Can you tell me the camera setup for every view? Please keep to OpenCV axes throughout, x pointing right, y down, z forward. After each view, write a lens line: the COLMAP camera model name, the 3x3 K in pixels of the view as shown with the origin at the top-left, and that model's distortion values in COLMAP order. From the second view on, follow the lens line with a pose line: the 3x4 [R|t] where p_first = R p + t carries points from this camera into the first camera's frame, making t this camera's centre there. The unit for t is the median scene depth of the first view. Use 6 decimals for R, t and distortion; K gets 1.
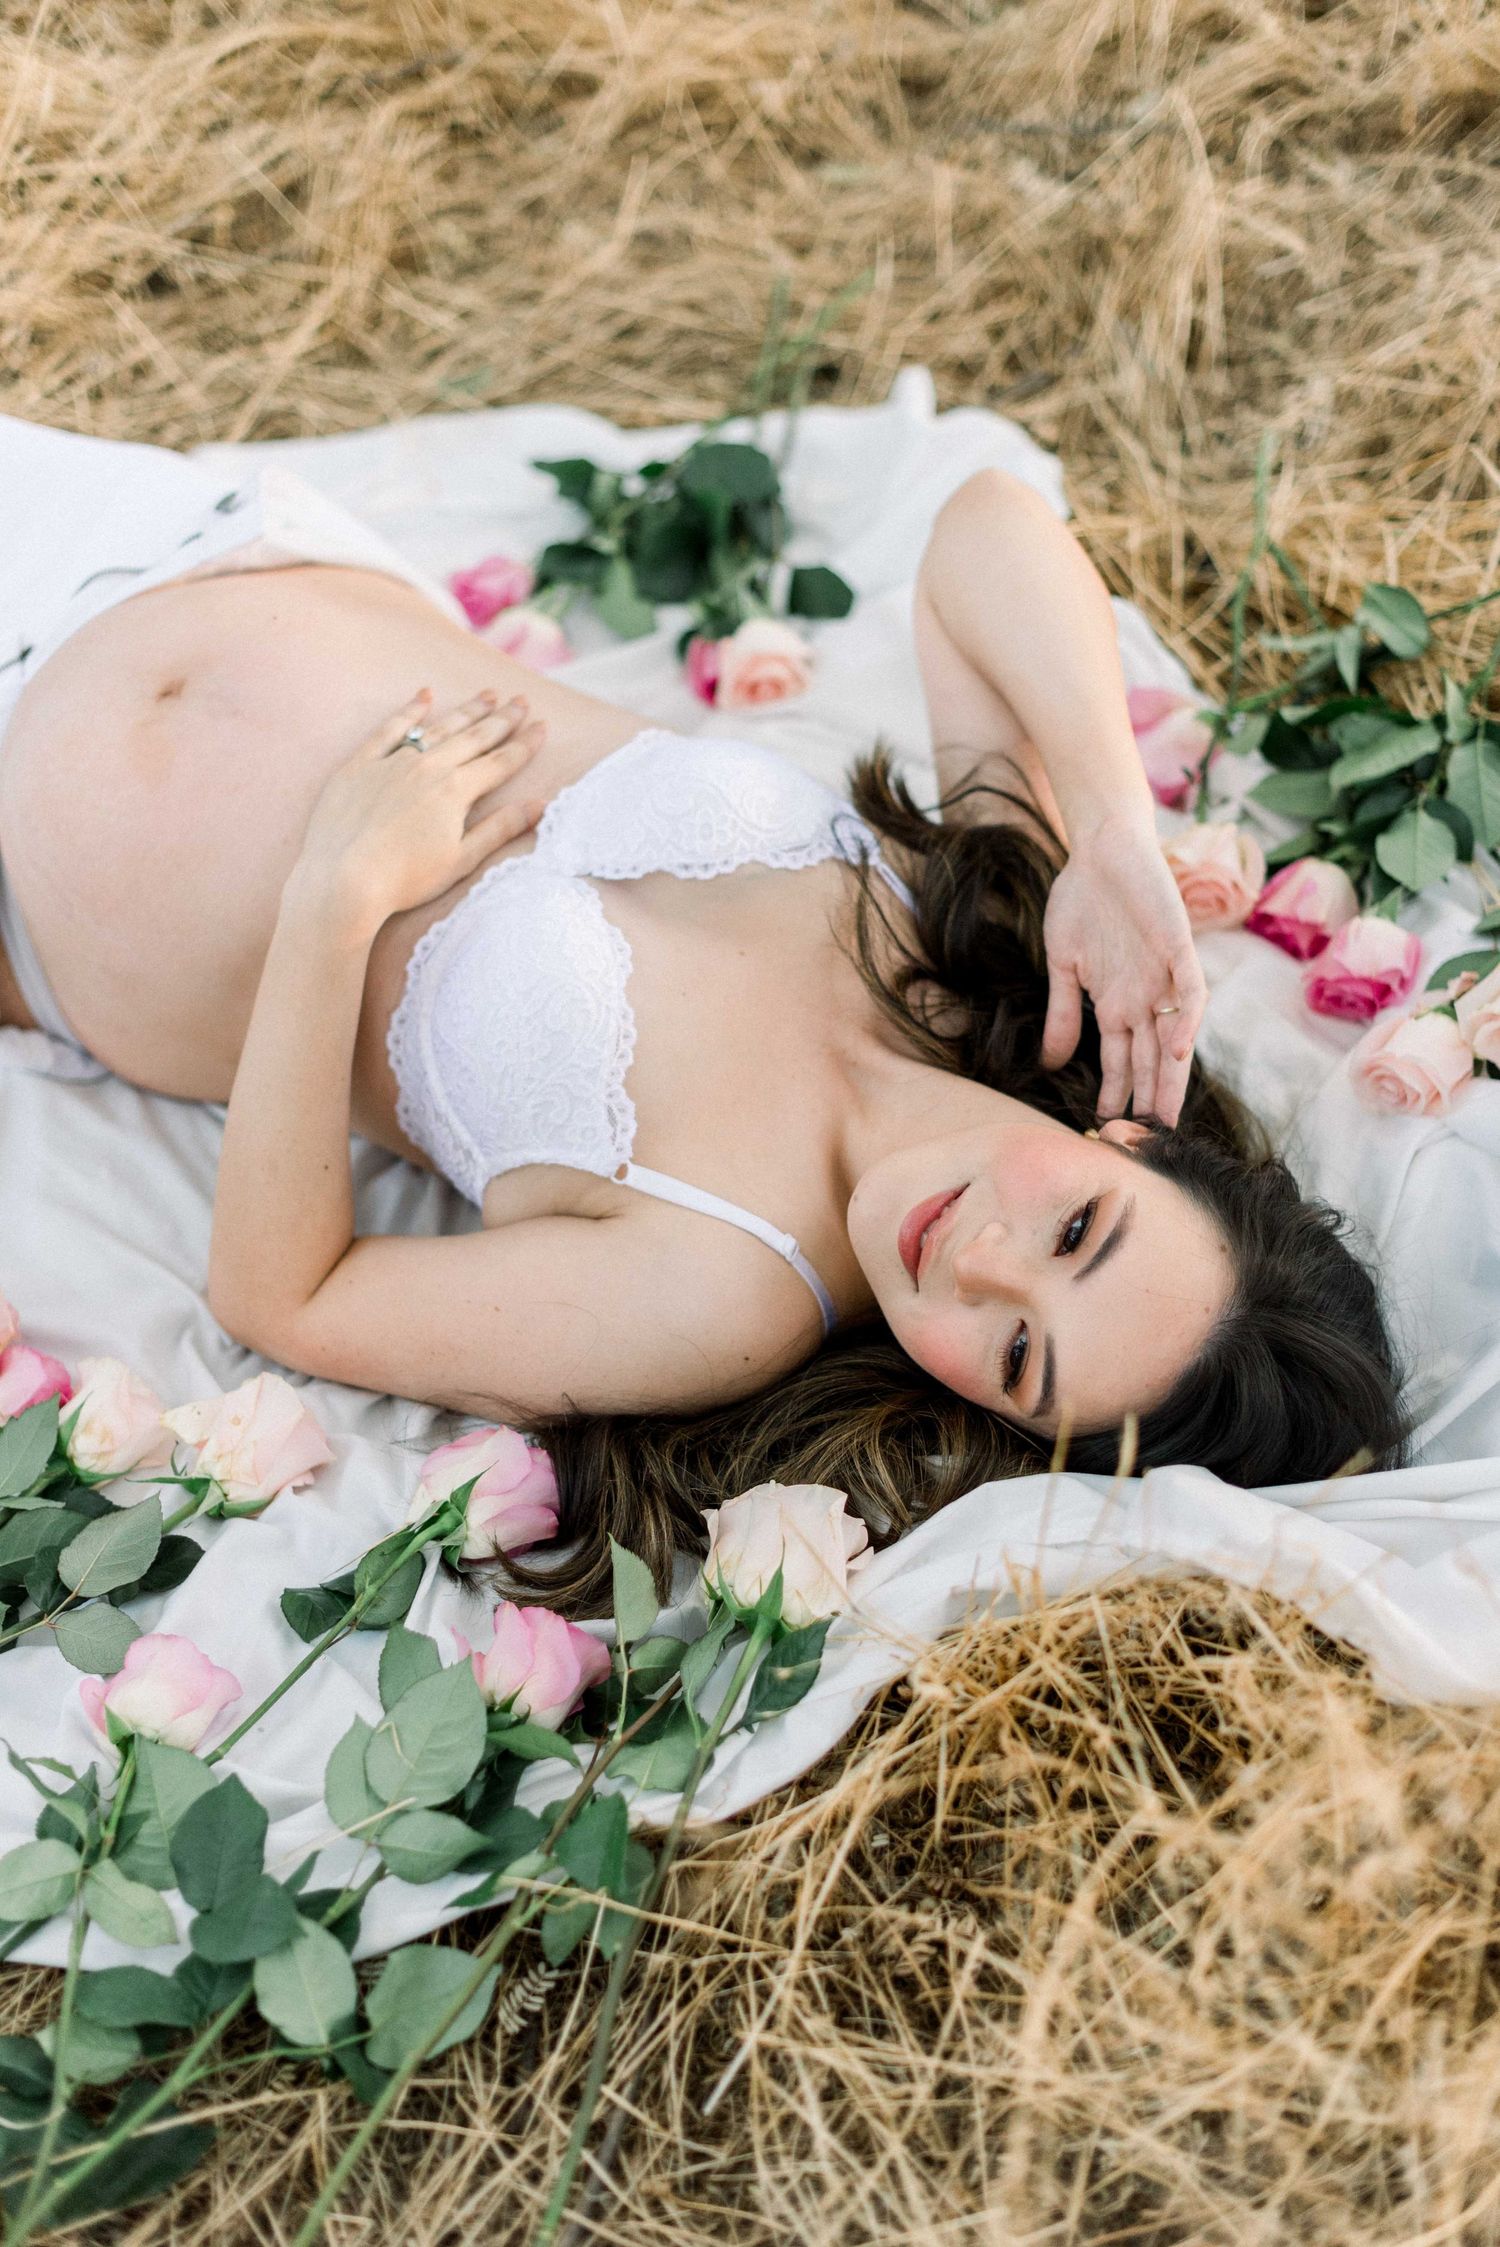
lens RADIAL K [[3387.8, 0, 750.0], [0, 3387.8, 1123.5], [0, 0, 1]] dist [0.008381, -0.079375]
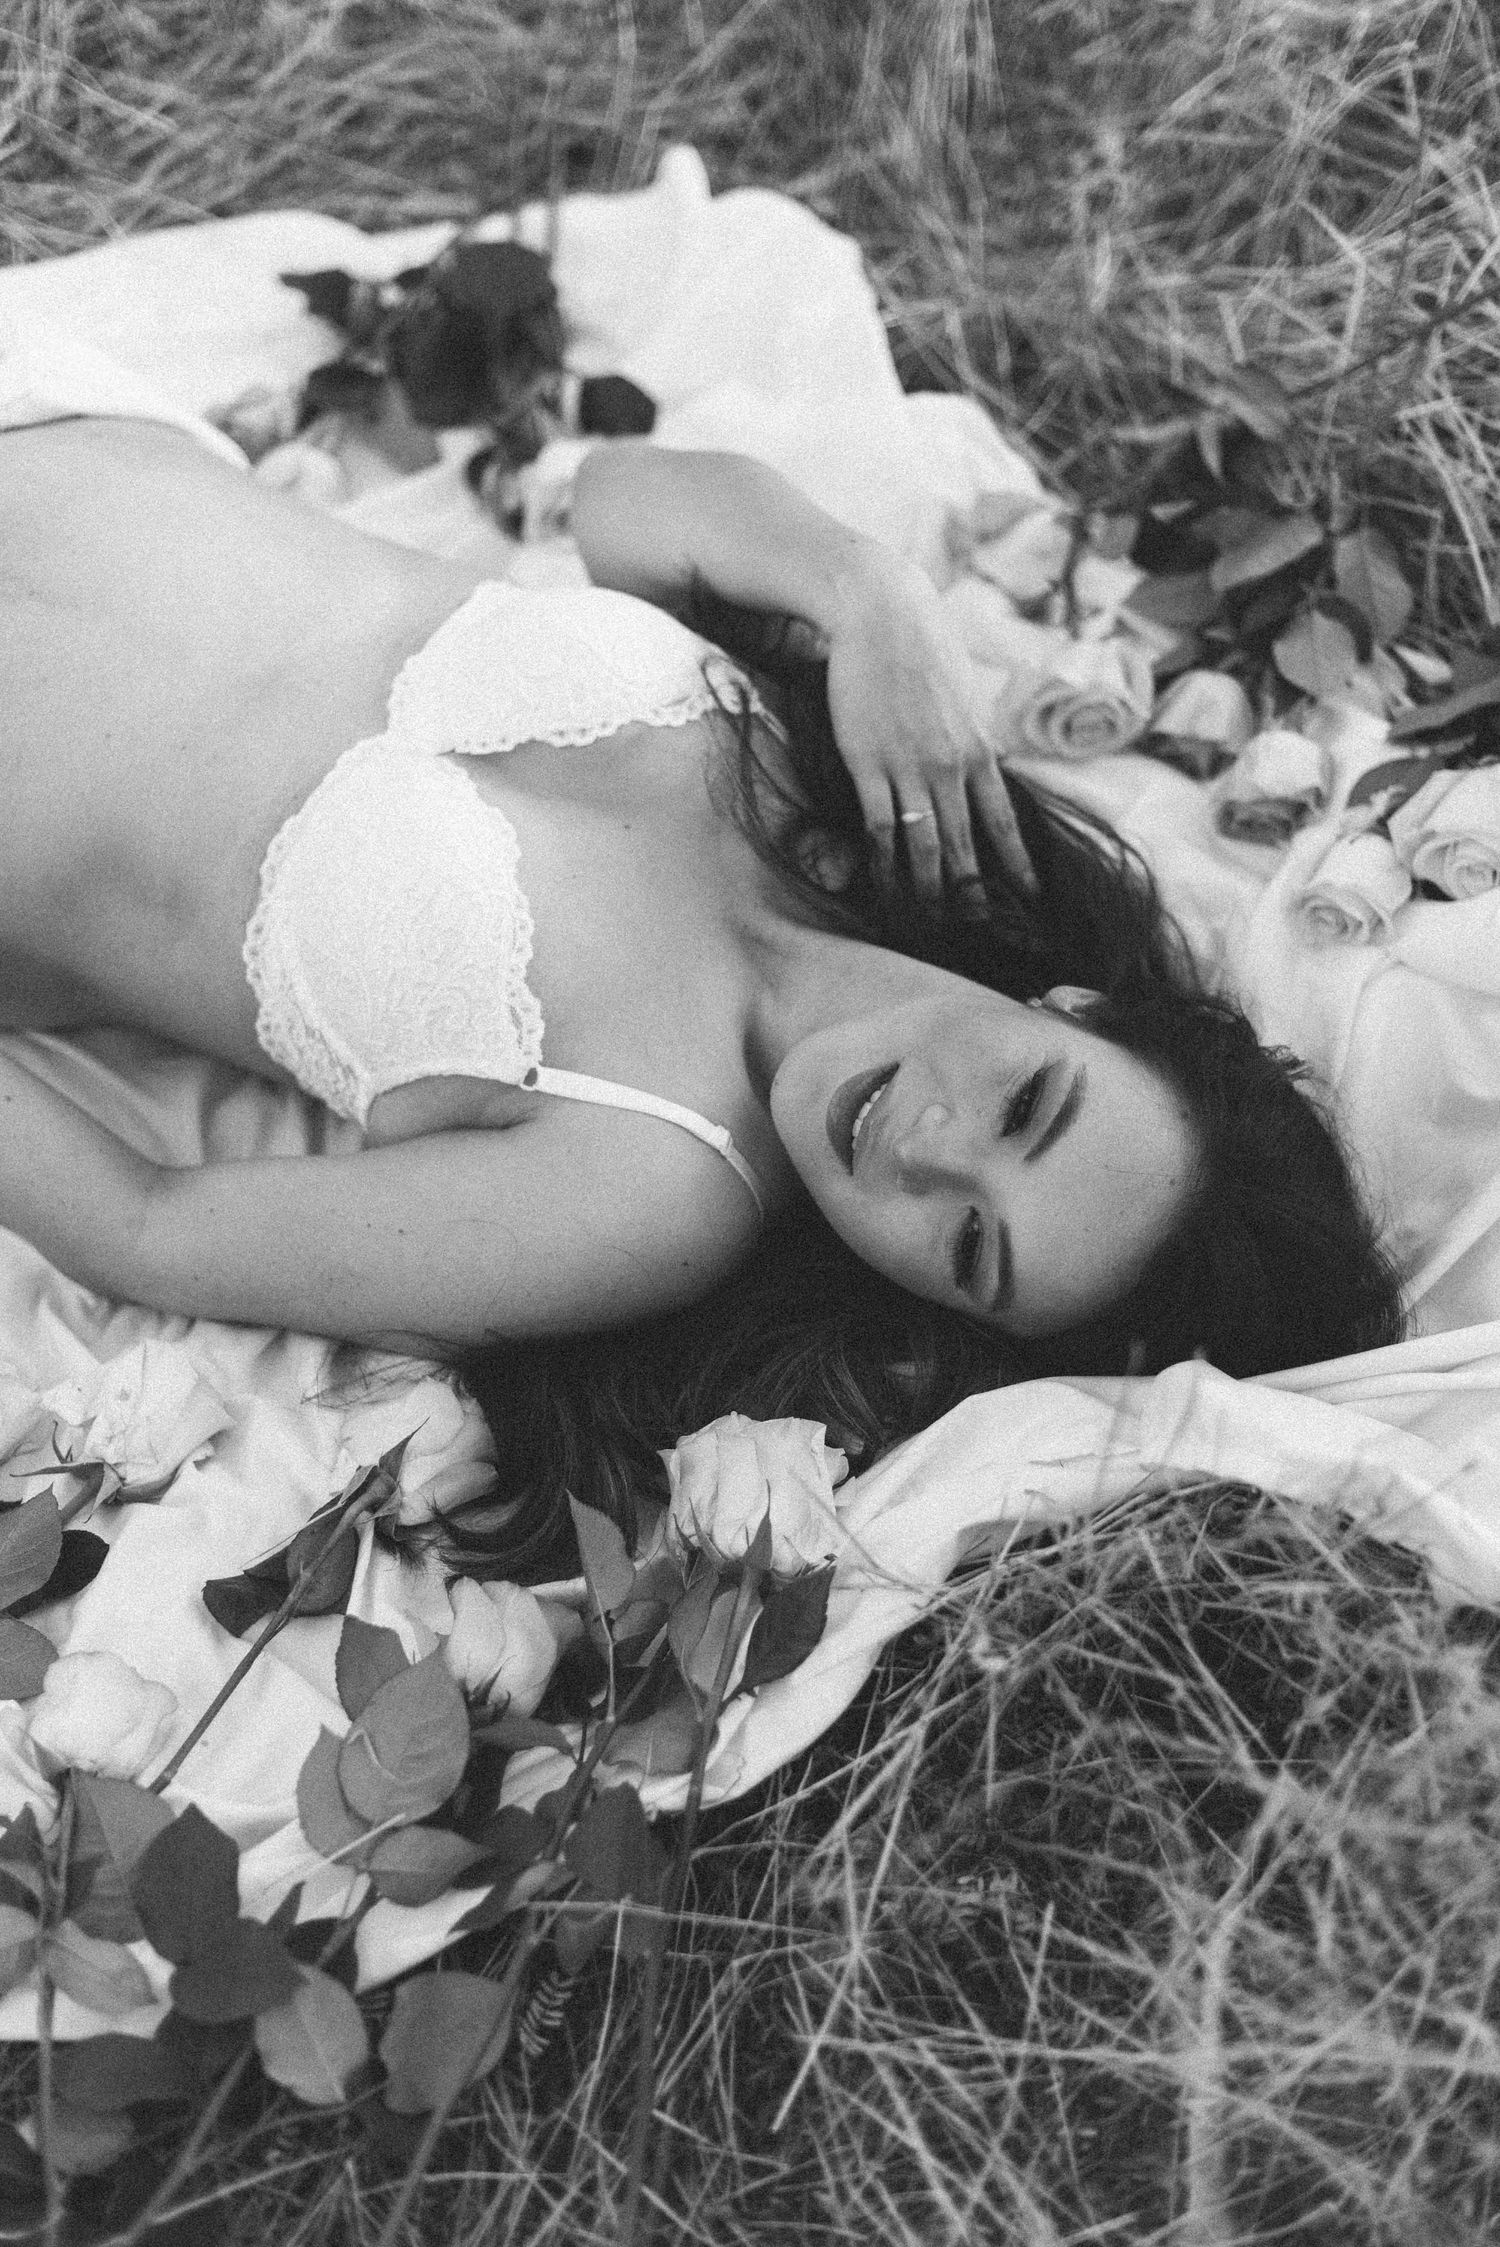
lens RADIAL K [[3387.8, 0, 750.0], [0, 3387.8, 1123.5], [0, 0, 1]] dist [0.008381, -0.079375]
pose [[0.990125, -0.087911, 0.109194, -0.077938], [0.079368, 0.993608, 0.080271, -0.043131], [-0.115552, -0.070811, 0.990774, 0.090755]]
